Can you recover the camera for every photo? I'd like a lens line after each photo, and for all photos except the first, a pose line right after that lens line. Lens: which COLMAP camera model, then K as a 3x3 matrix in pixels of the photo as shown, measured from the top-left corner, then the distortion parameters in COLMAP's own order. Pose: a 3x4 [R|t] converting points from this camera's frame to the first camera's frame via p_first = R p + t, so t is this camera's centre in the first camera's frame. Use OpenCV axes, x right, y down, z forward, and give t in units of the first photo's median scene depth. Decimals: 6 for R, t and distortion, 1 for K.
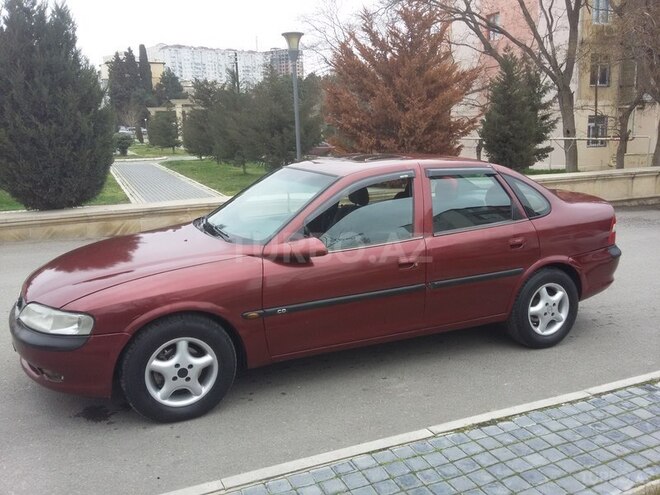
lens RADIAL K [[614.2, 0, 326.6], [0, 614.2, 284.6], [0, 0, 1]] dist [0.015552, 0.000000]
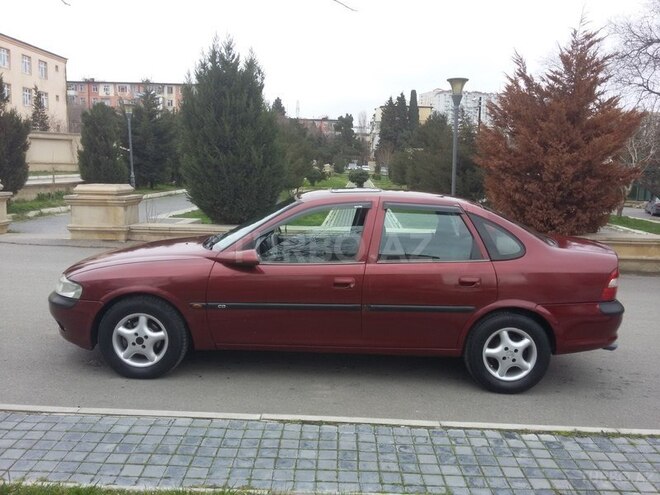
lens RADIAL K [[614.2, 0, 329.3], [0, 614.2, 291.6], [0, 0, 1]] dist [0.015552, 0.000000]
pose [[0.901763, 0.131436, -0.411763, 0.517959], [-0.153605, 0.987908, -0.021054, 0.006377], [0.404016, 0.082234, 0.911048, -0.017903]]
